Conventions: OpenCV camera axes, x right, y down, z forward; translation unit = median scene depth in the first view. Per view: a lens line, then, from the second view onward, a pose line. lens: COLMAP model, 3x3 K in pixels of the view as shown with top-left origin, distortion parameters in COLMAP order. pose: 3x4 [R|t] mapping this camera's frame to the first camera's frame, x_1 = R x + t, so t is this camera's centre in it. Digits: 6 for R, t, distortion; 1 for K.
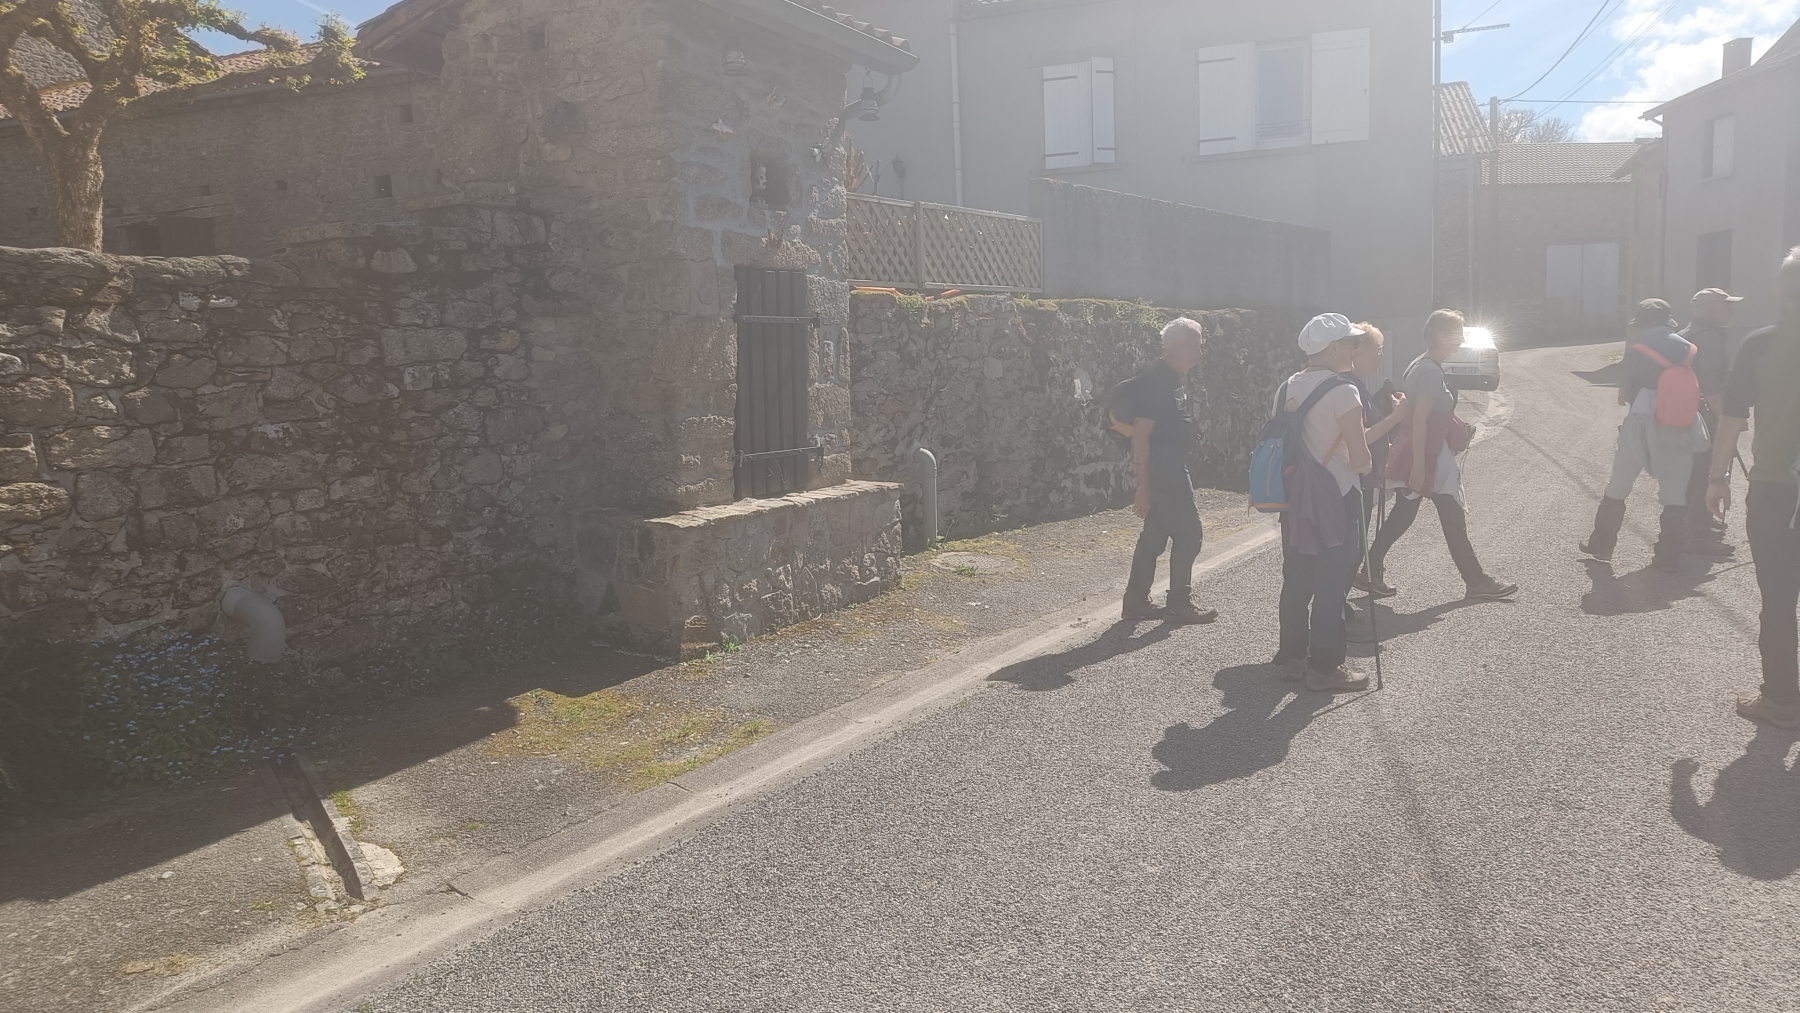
lens RADIAL K [[1267.8, 0, 900.0], [0, 1267.8, 506.5], [0, 0, 1]] dist [0.033827, -0.048031]
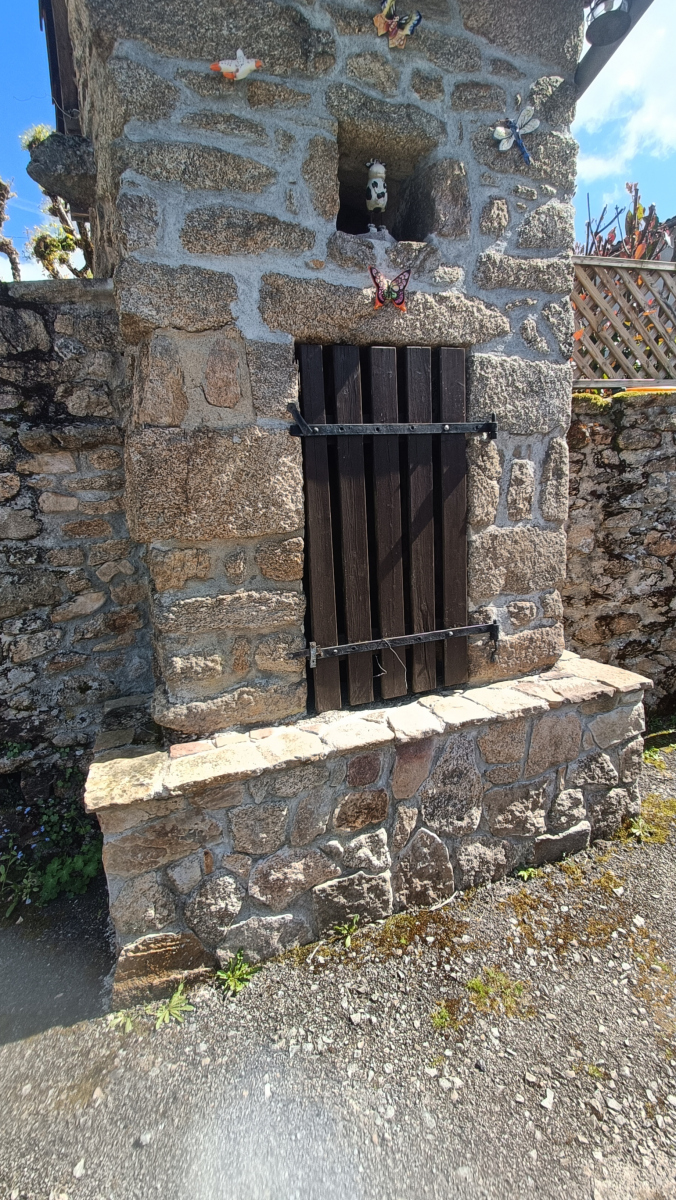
lens RADIAL K [[529.1, 0, 336.8], [0, 529.1, 597.4], [0, 0, 1]] dist [0.000079, 0.000218]
pose [[0.780849, 0.081139, -0.619429, 0.046677], [-0.029345, 0.995199, 0.093369, -0.091837], [0.624031, -0.054730, 0.779481, 0.801901]]
